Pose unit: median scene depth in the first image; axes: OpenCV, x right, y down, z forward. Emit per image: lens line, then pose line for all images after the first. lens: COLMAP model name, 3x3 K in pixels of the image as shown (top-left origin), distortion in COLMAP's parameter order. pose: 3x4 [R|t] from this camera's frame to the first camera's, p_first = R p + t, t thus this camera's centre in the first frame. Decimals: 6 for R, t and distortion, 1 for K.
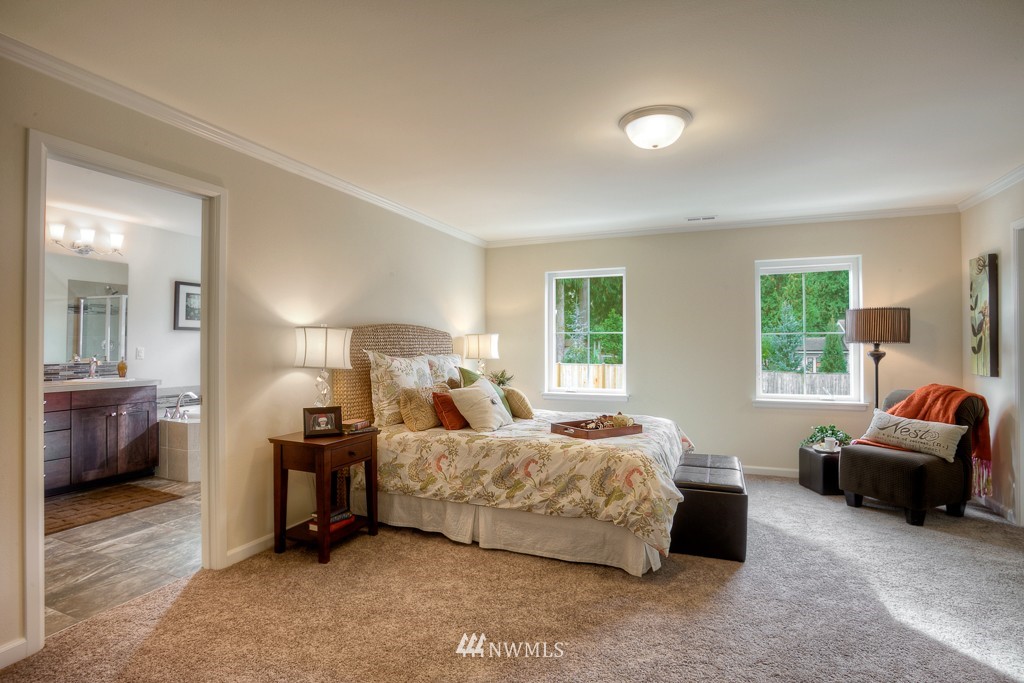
lens RADIAL K [[506.4, 0, 503.5], [0, 506.4, 338.9], [0, 0, 1]] dist [-0.082124, 0.038521]
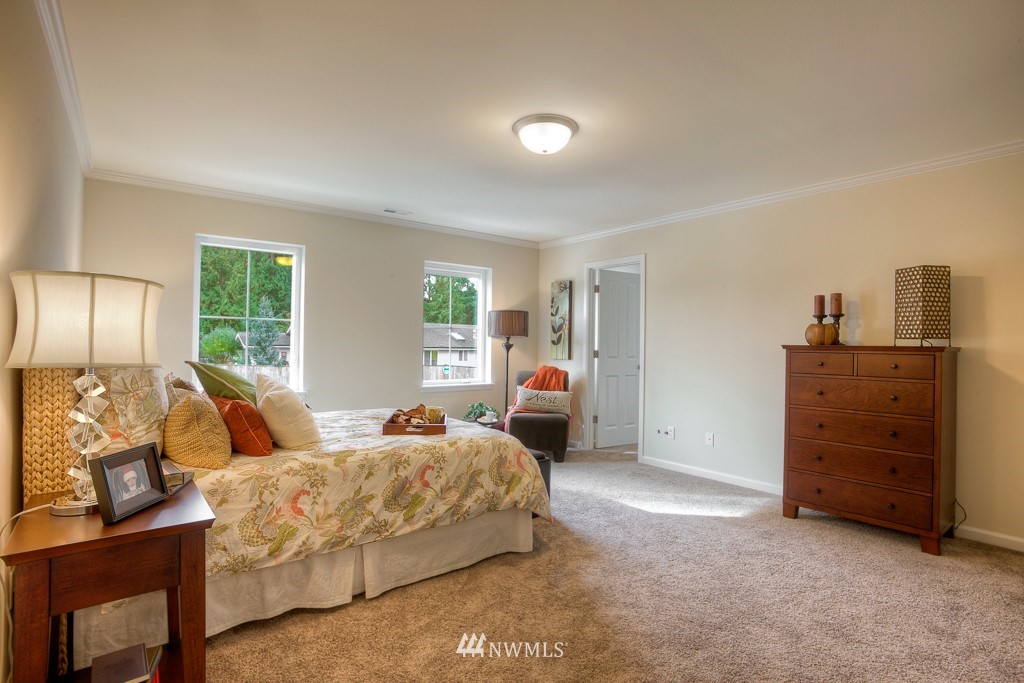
lens RADIAL K [[506.4, 0, 503.5], [0, 506.4, 338.9], [0, 0, 1]] dist [-0.082124, 0.038521]
pose [[0.473366, 0.014330, 0.880750, -0.594078], [-0.022349, 0.999741, -0.004254, 0.026416], [-0.880583, -0.017670, 0.473563, 0.468019]]
